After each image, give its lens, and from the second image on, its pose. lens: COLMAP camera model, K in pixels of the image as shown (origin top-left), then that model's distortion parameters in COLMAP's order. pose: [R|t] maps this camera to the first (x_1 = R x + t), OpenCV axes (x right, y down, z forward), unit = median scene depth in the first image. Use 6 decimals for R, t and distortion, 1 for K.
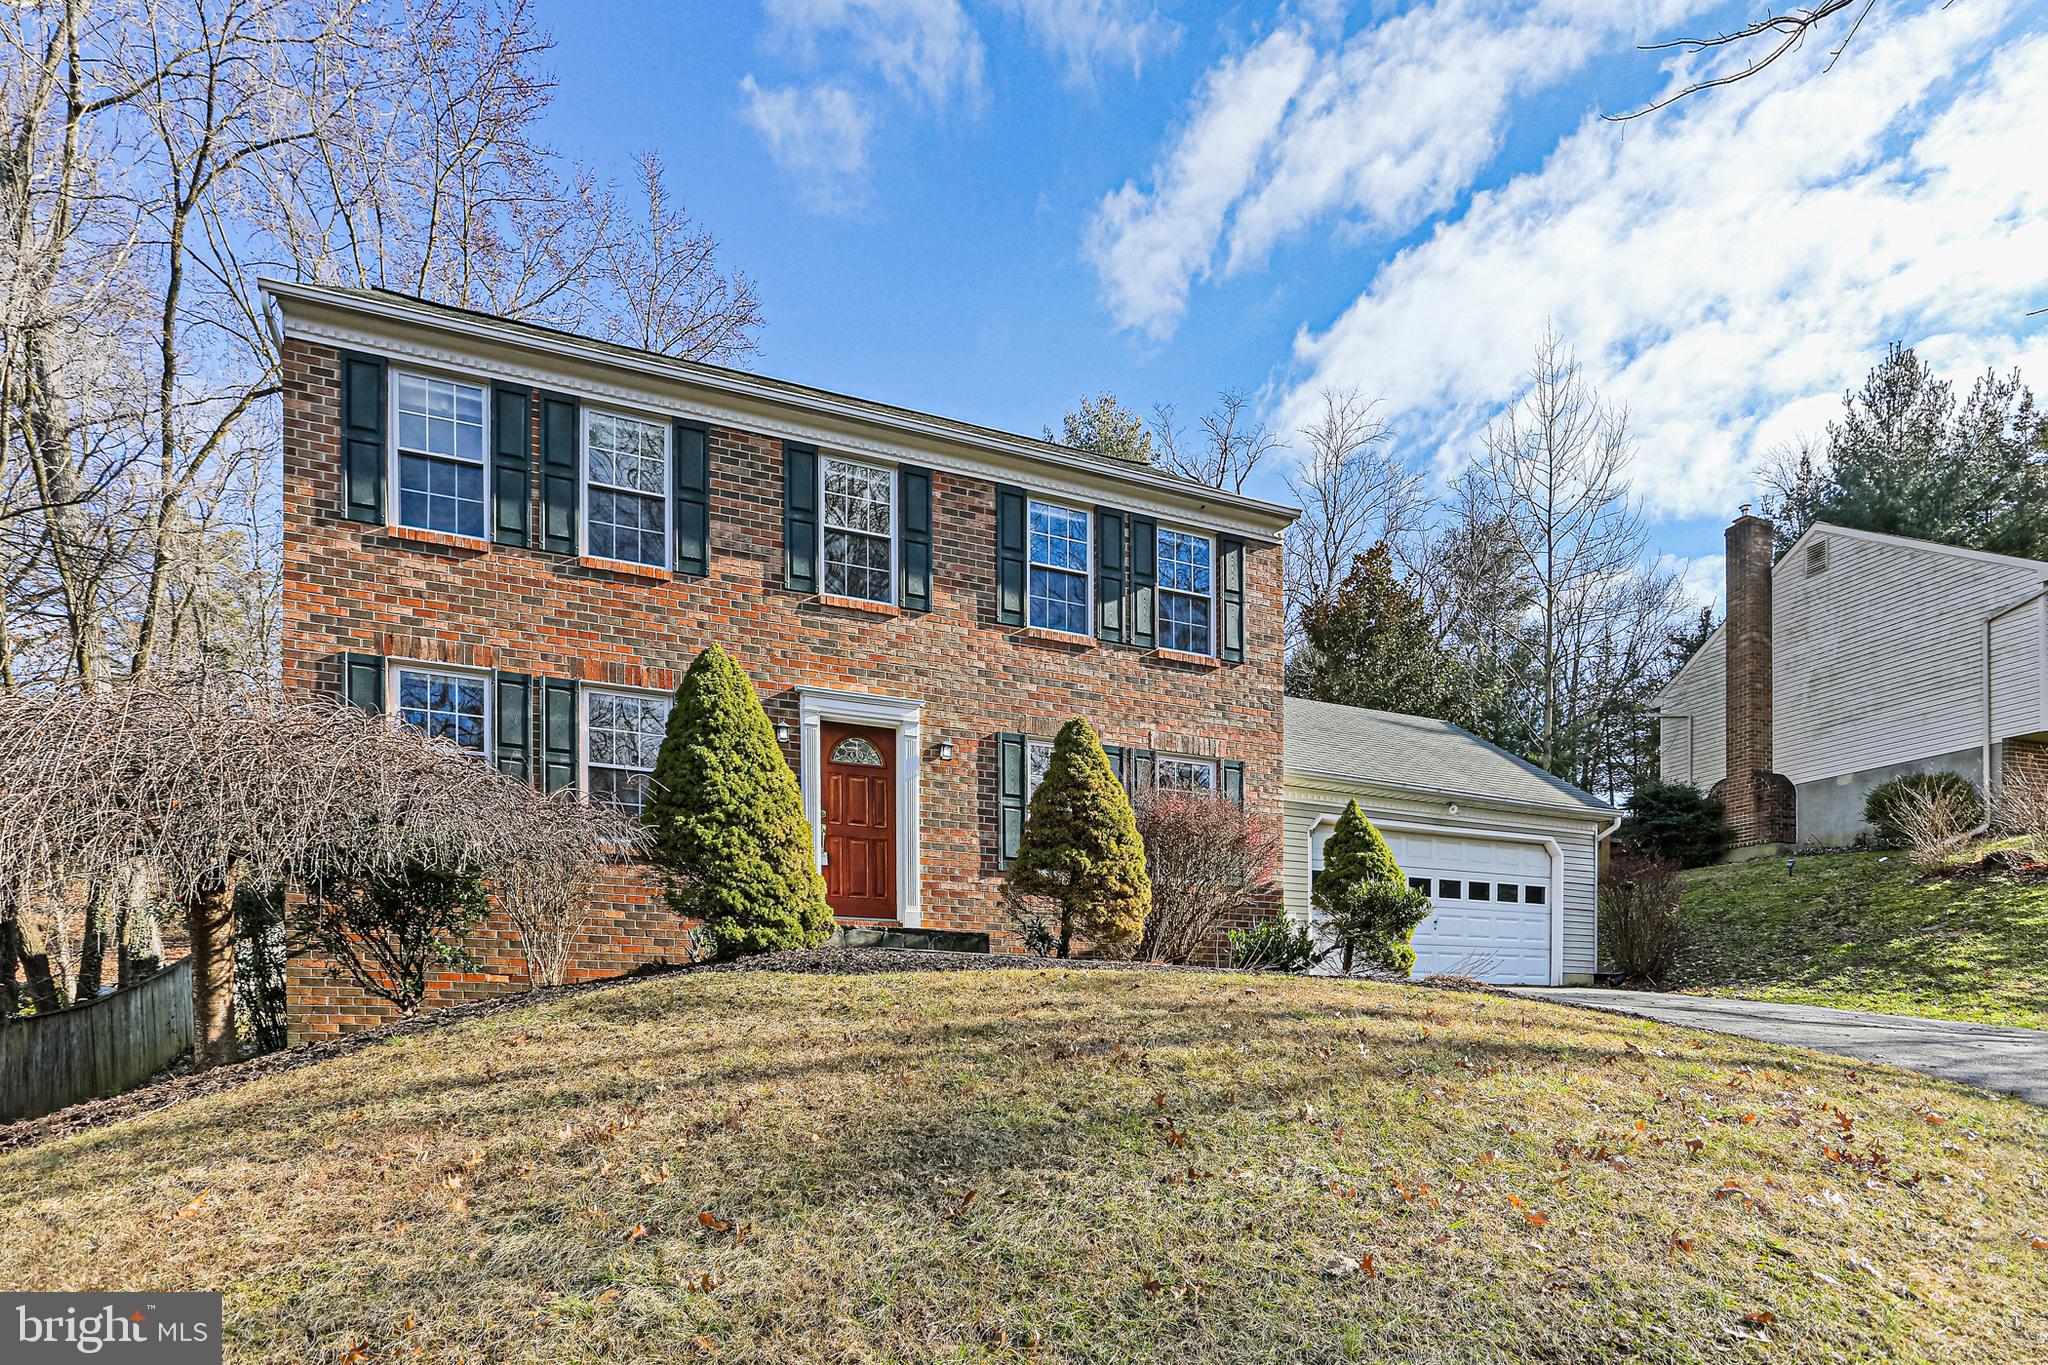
lens RADIAL K [[989.6, 0, 1018.5], [0, 989.6, 695.2], [0, 0, 1]] dist [-0.007884, 0.003196]
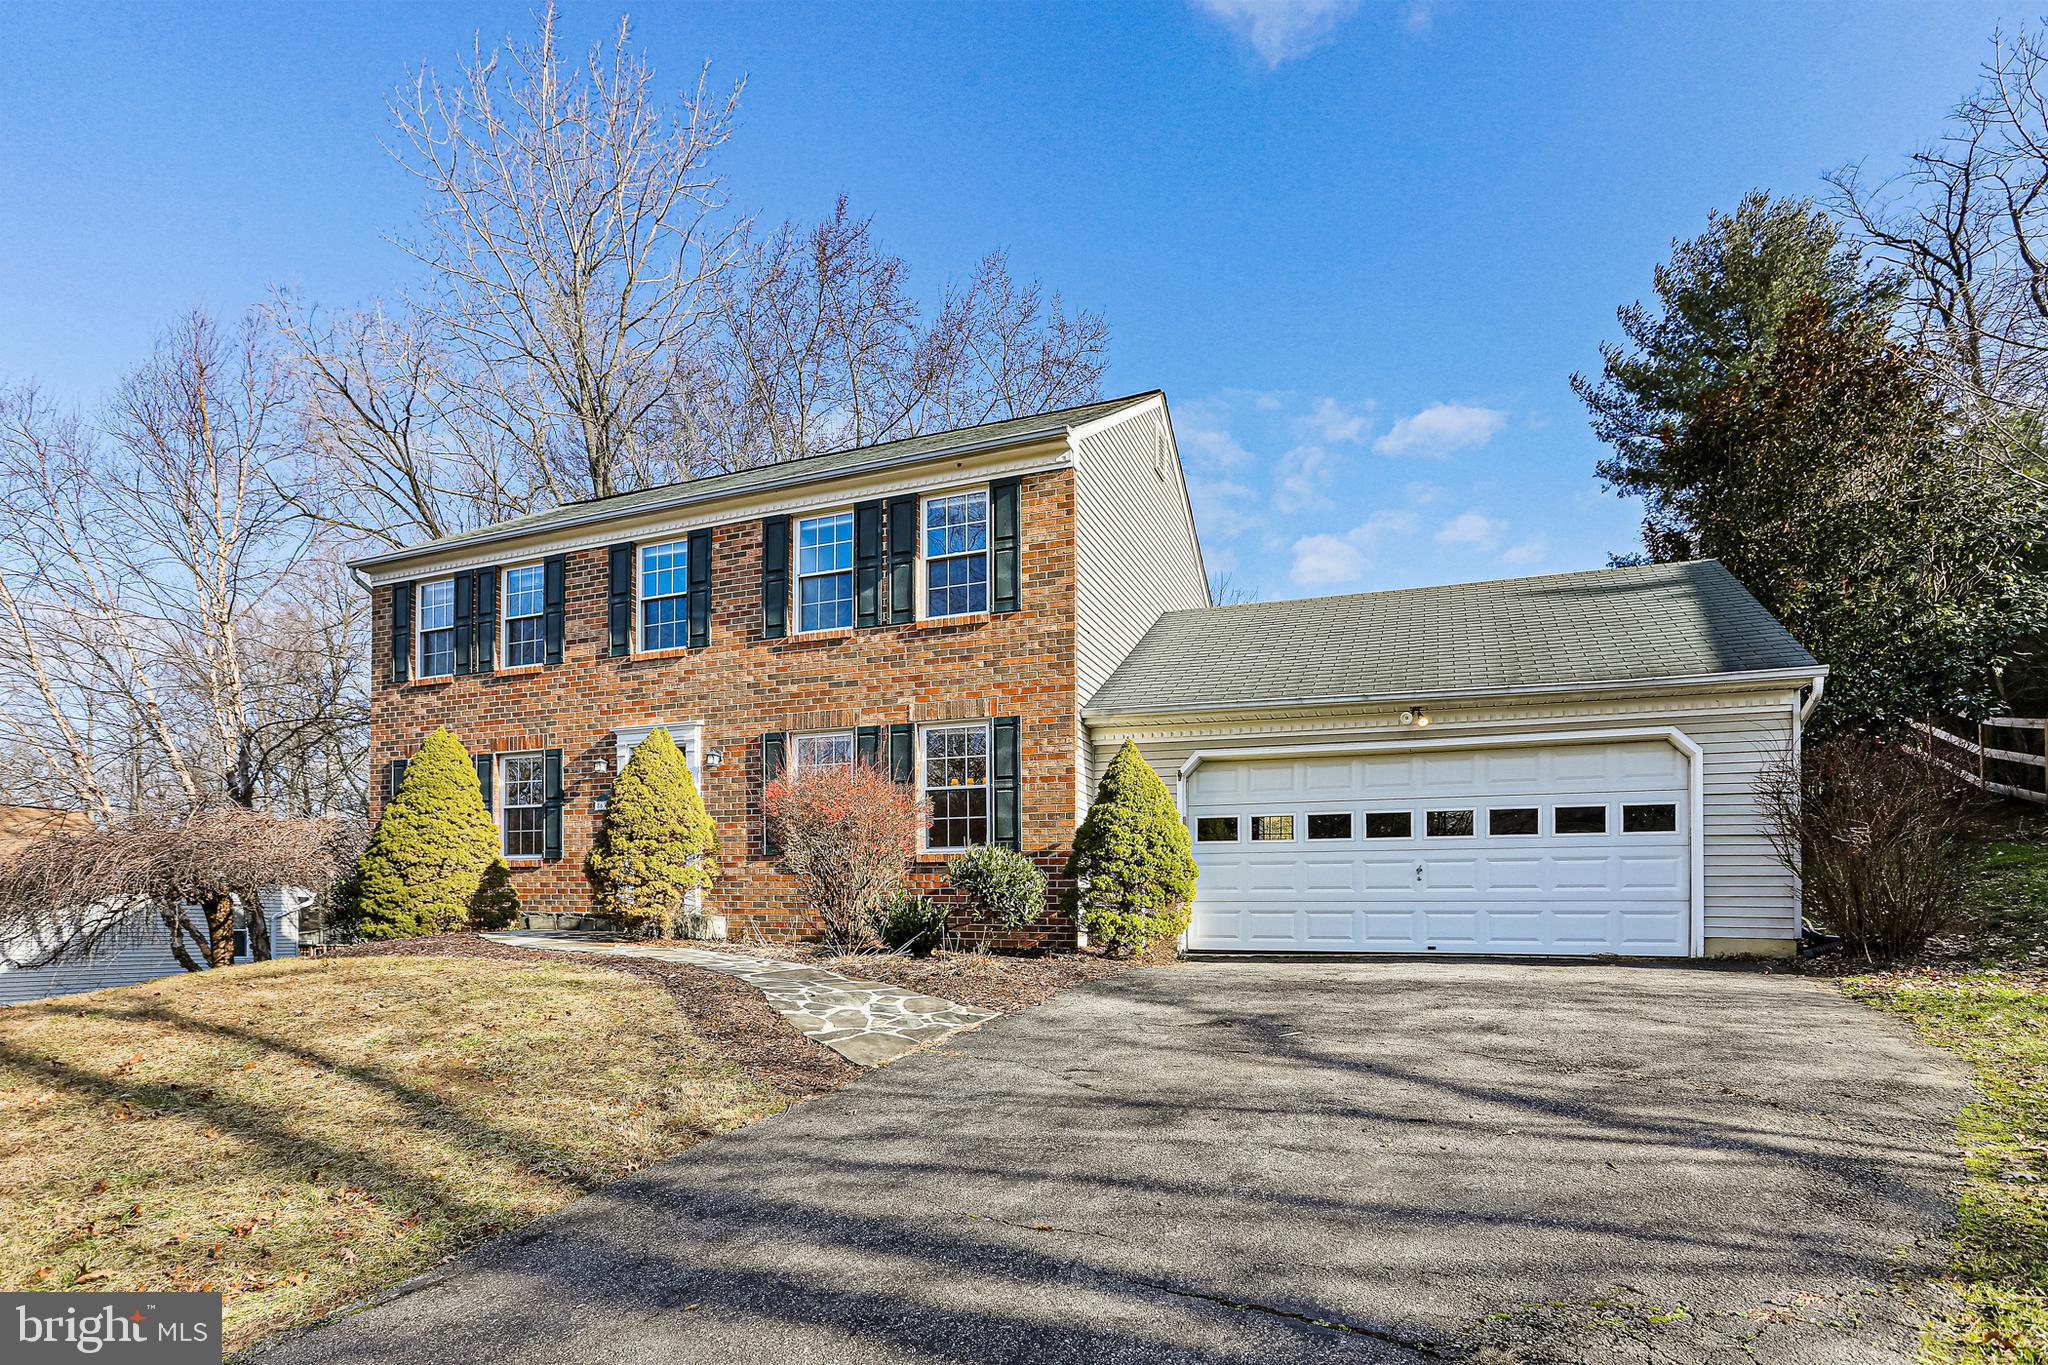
lens RADIAL K [[989.6, 0, 1019.4], [0, 989.6, 671.1], [0, 0, 1]] dist [-0.007884, 0.003196]
pose [[0.726433, -0.202787, -0.656637, 0.952478], [0.187598, 0.977699, -0.094401, 0.128723], [0.661137, -0.054608, 0.748275, 0.342763]]
